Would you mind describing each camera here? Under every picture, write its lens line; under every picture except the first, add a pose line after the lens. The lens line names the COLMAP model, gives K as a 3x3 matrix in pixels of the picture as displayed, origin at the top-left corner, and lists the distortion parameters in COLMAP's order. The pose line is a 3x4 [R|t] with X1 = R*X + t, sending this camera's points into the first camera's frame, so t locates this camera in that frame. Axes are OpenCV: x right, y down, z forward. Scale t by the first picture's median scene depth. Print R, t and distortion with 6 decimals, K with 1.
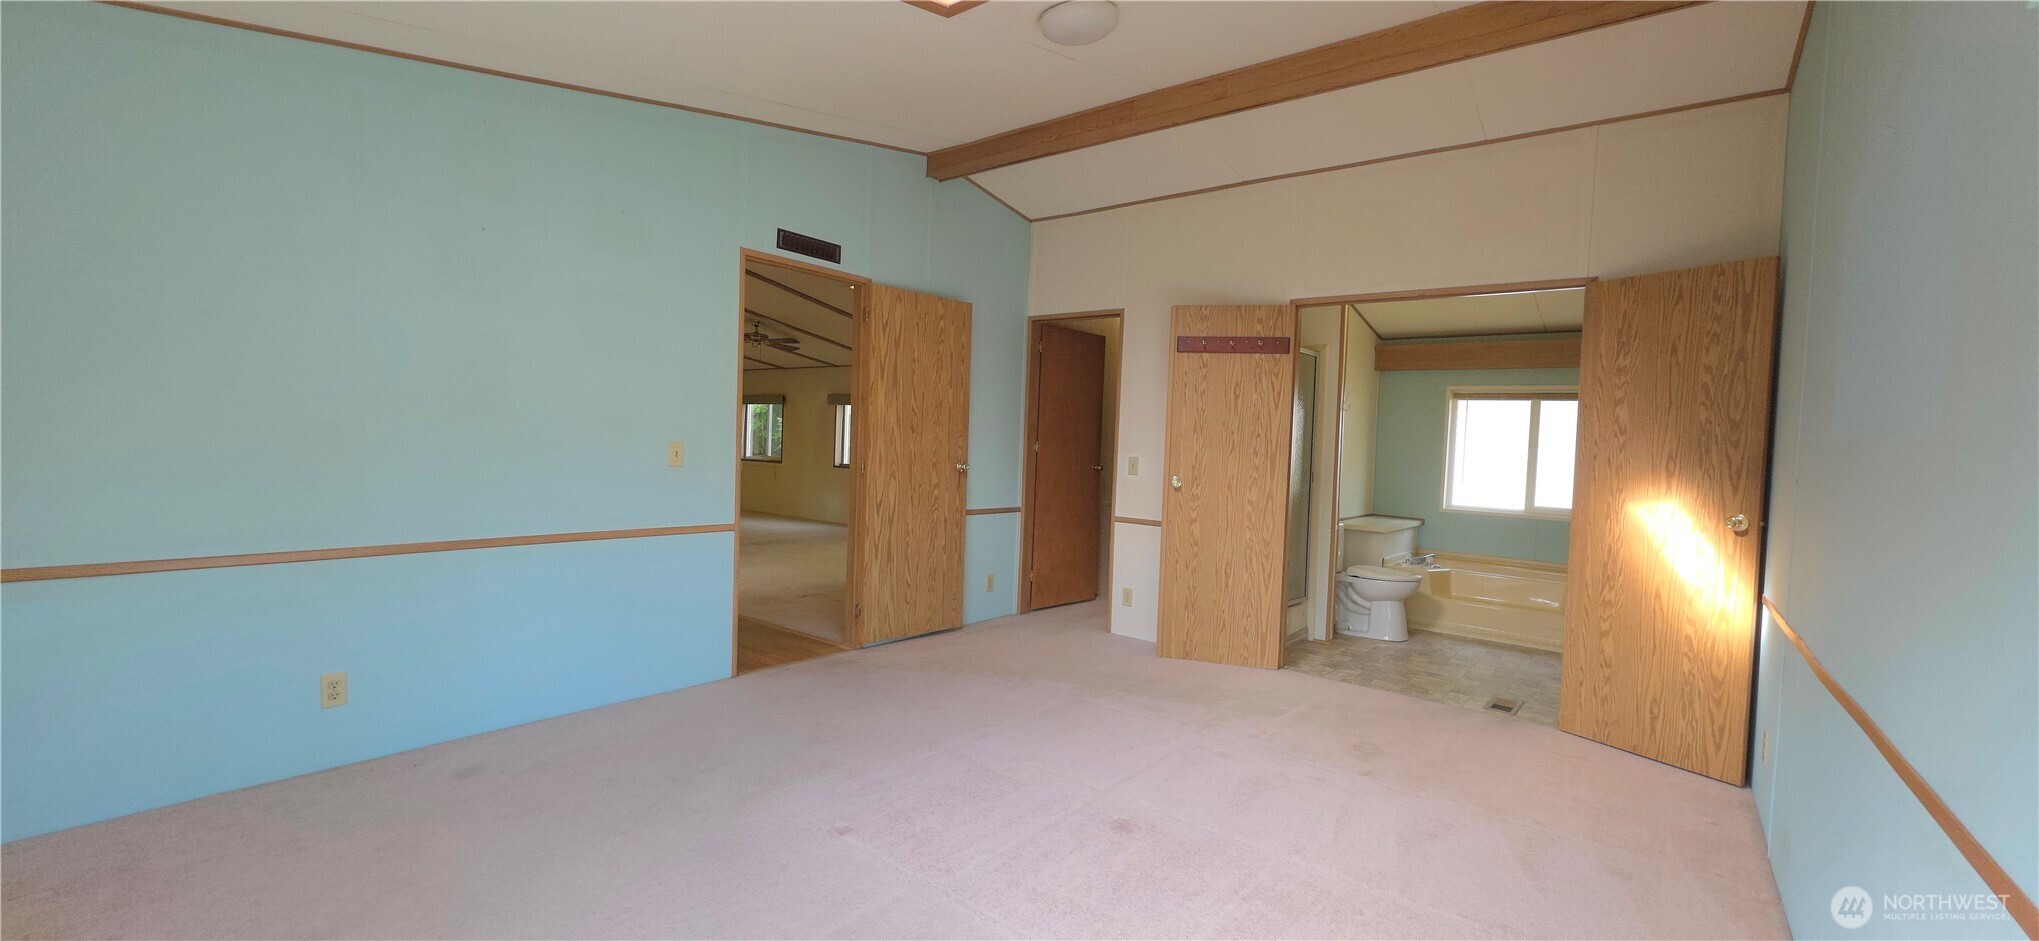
lens RADIAL K [[808.5, 0, 1019.5], [0, 808.5, 470.5], [0, 0, 1]] dist [0.001887, 0.000109]
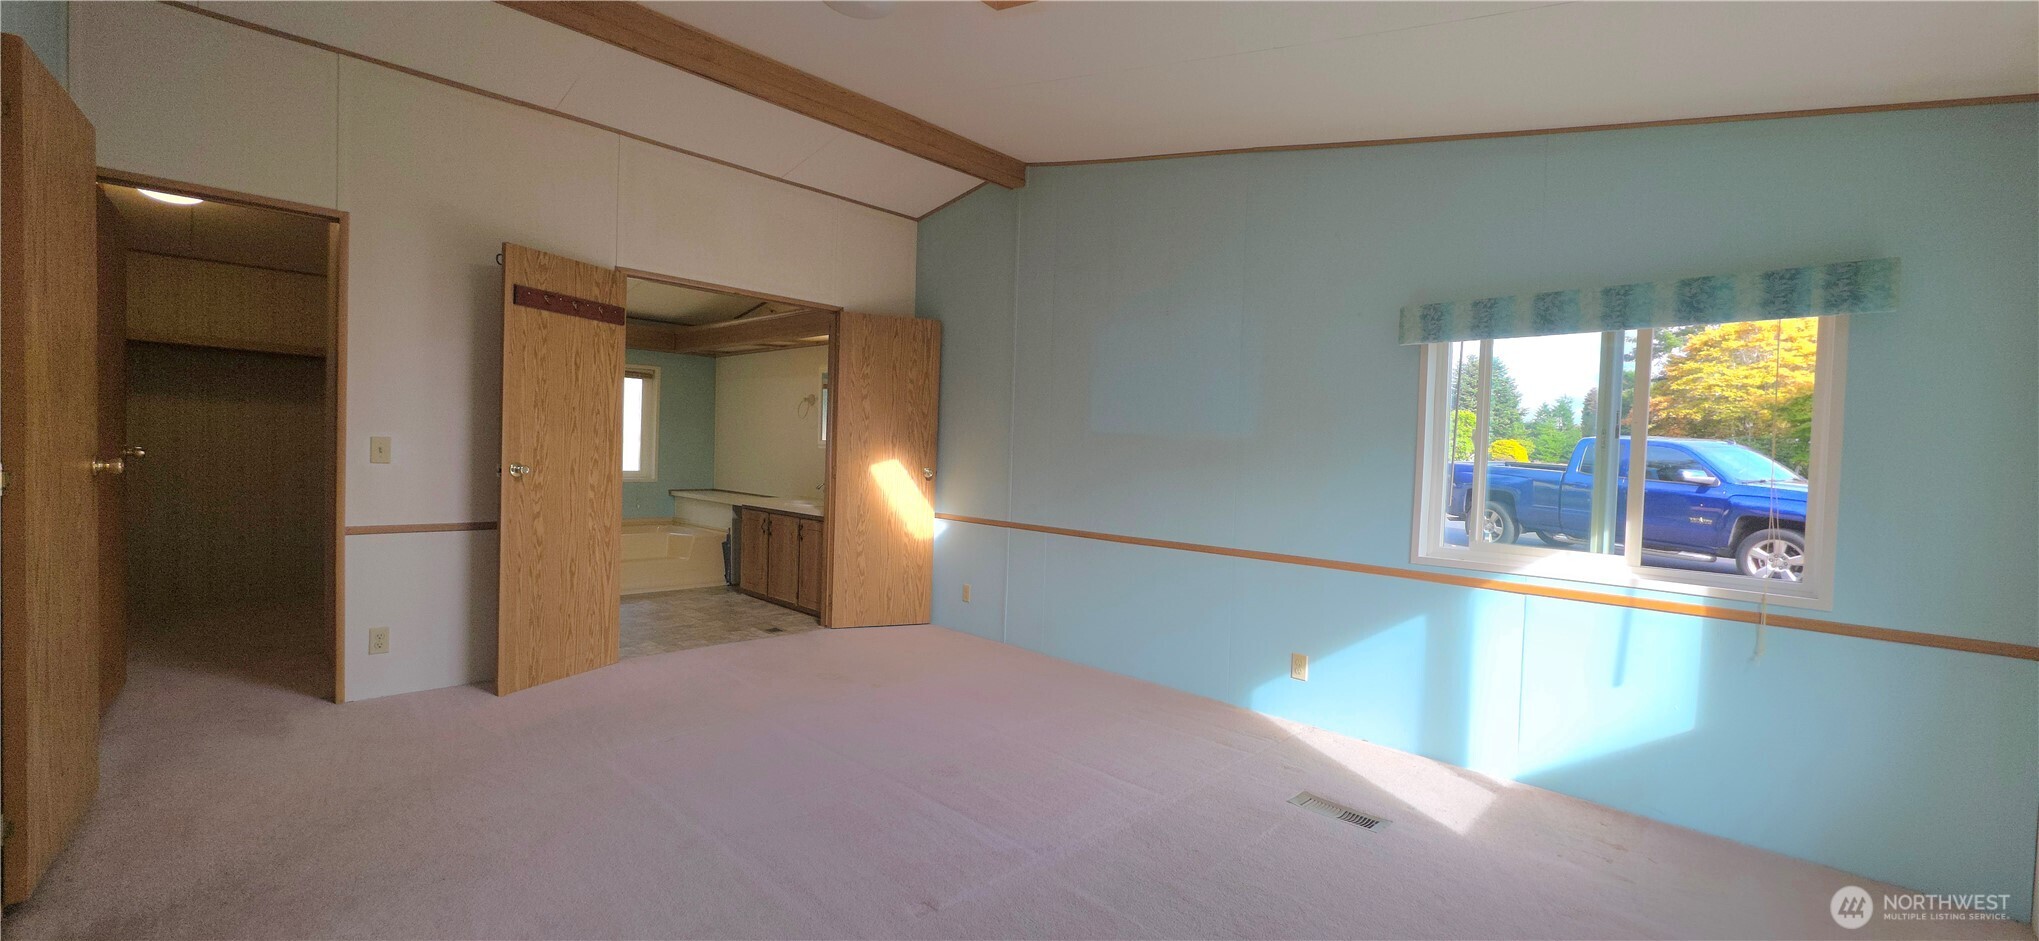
lens RADIAL K [[808.5, 0, 1019.5], [0, 808.5, 470.5], [0, 0, 1]] dist [0.001887, 0.000109]
pose [[0.096567, -0.066524, 0.993101, -0.682106], [0.001205, 0.997771, 0.066719, -0.046678], [-0.995326, -0.005246, 0.096432, 0.546023]]
